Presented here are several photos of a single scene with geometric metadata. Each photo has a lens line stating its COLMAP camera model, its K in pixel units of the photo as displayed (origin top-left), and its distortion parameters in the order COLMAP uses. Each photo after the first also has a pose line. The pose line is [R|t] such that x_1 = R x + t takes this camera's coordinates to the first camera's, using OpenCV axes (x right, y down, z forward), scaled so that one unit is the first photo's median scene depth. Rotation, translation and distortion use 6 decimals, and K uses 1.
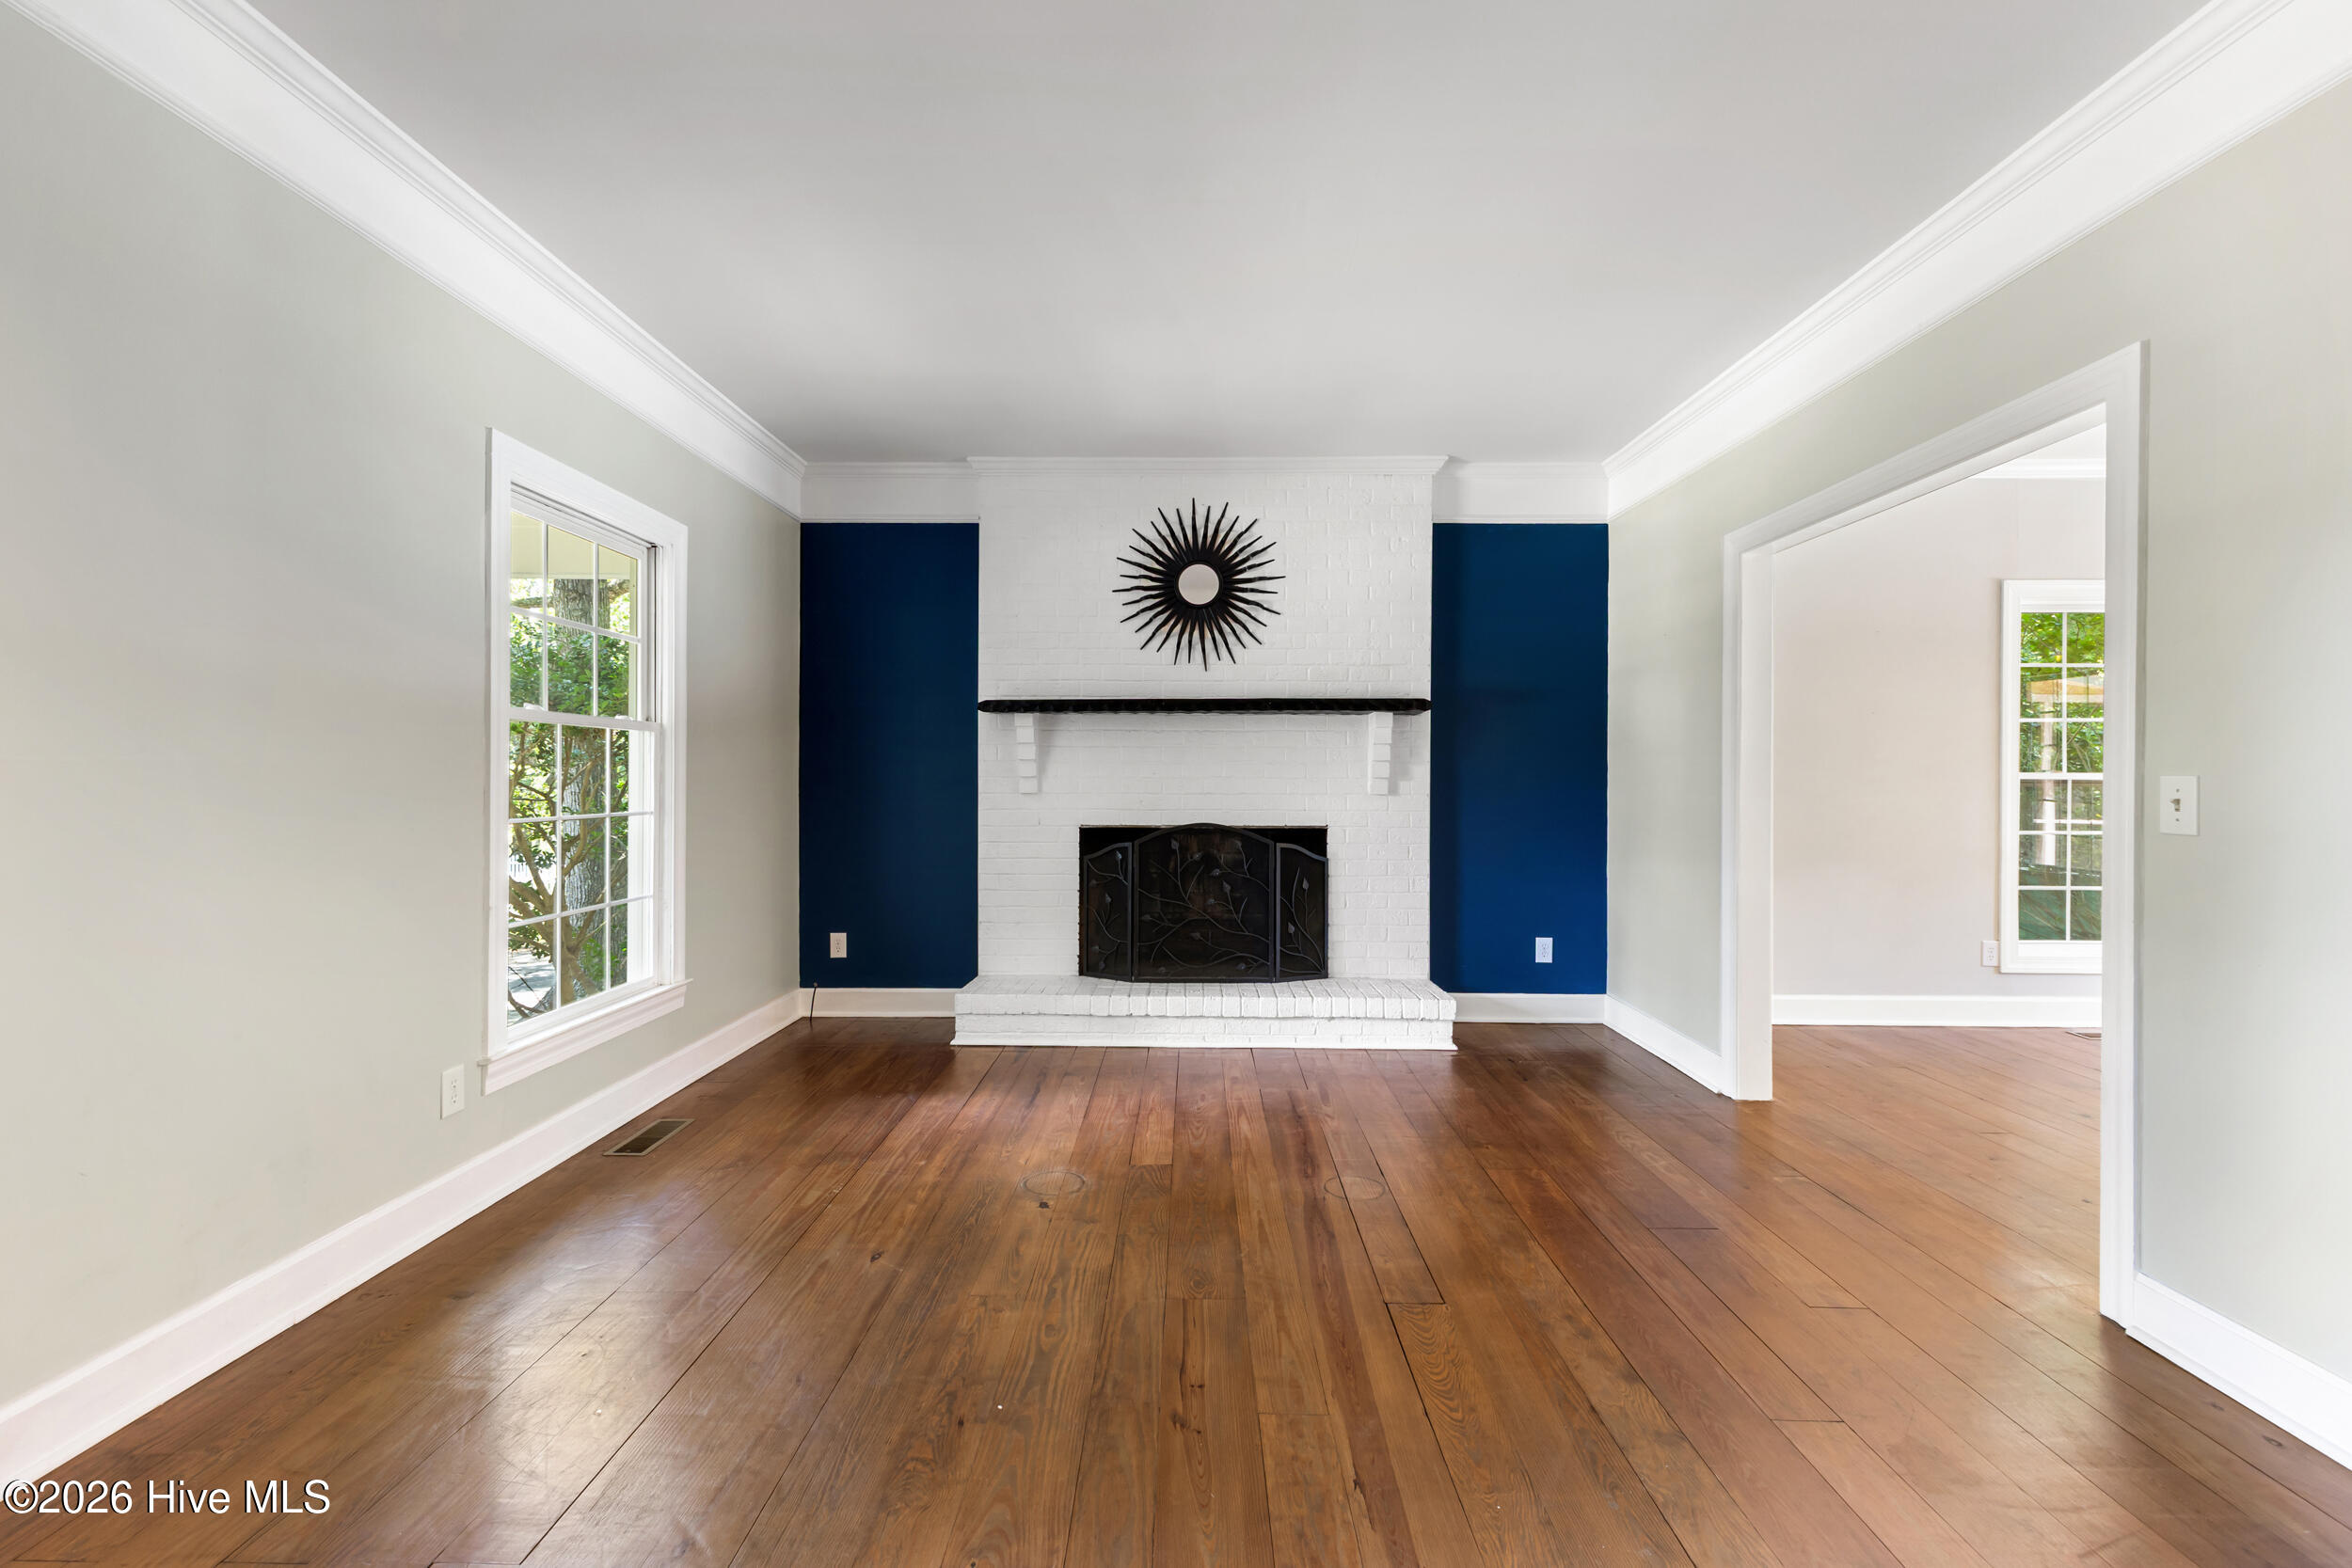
lens RADIAL K [[1014.7, 0, 1183.1], [0, 1014.7, 780.2], [0, 0, 1]] dist [0.007818, -0.000021]
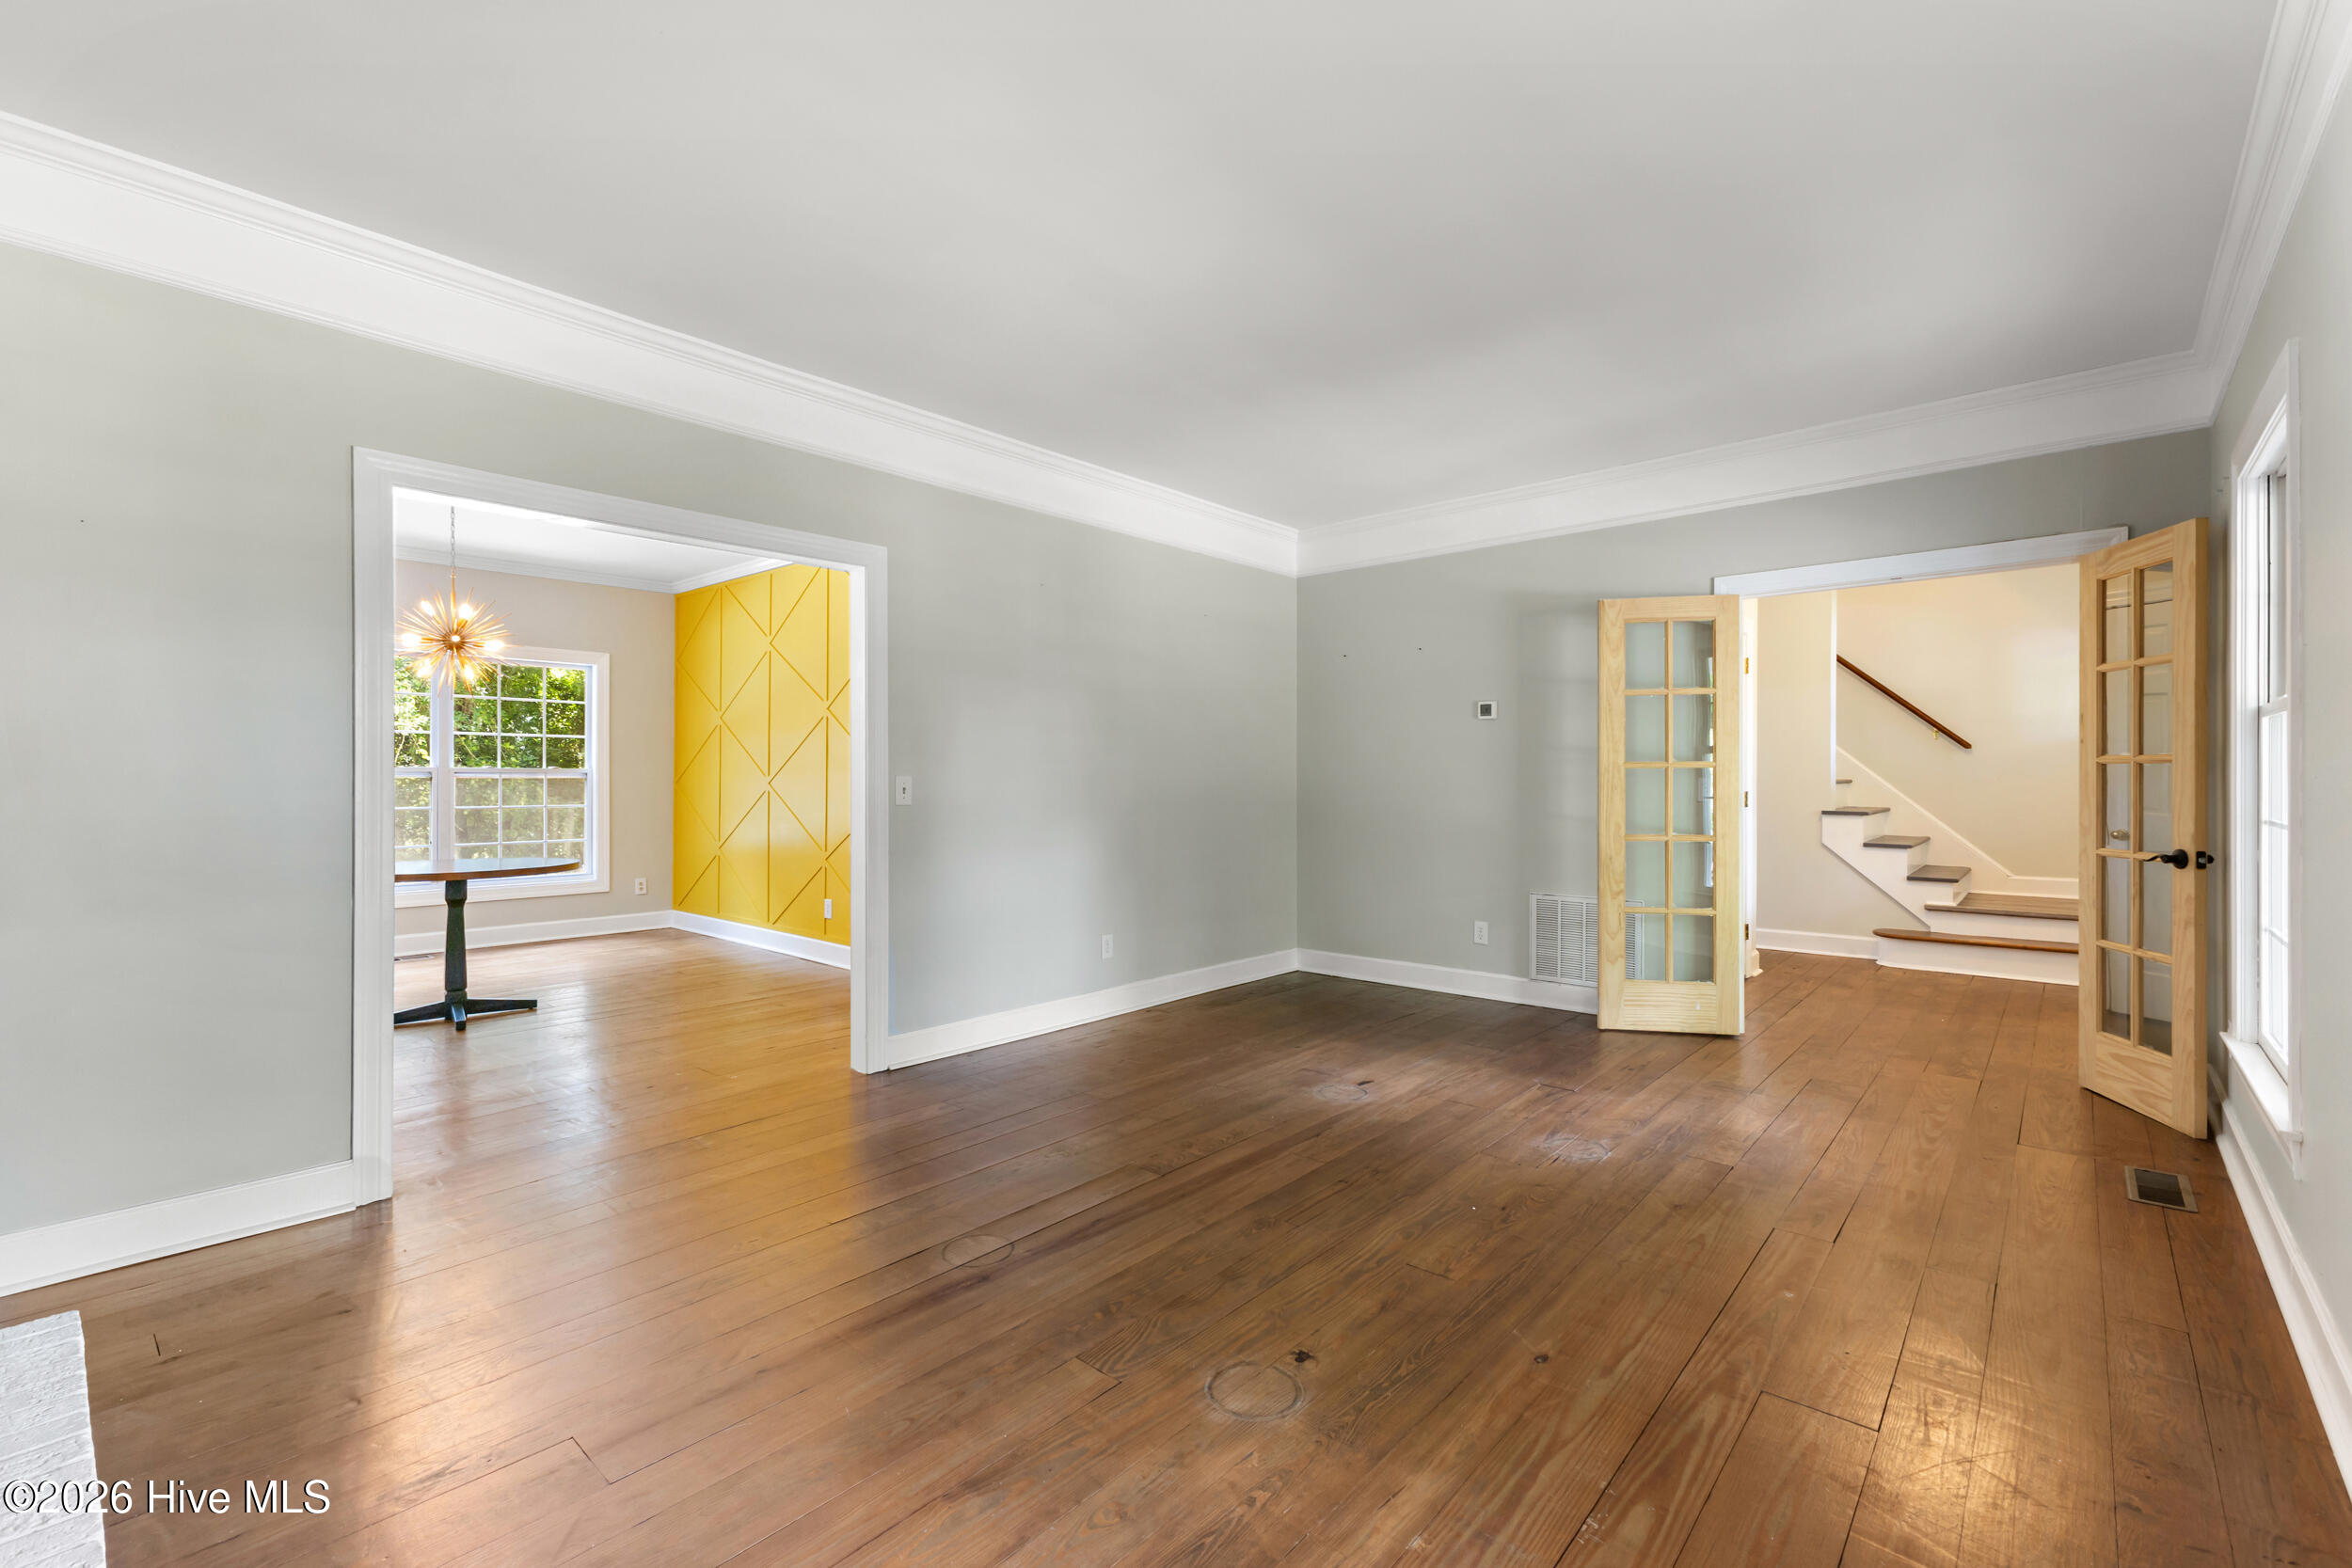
lens RADIAL K [[1014.7, 0, 1184.4], [0, 1014.7, 784.1], [0, 0, 1]] dist [0.007818, -0.000021]
pose [[-0.762605, -0.002390, 0.646860, -0.607814], [0.001740, 0.999982, 0.005746, 0.000438], [-0.646862, 0.005508, -0.762587, 1.794150]]
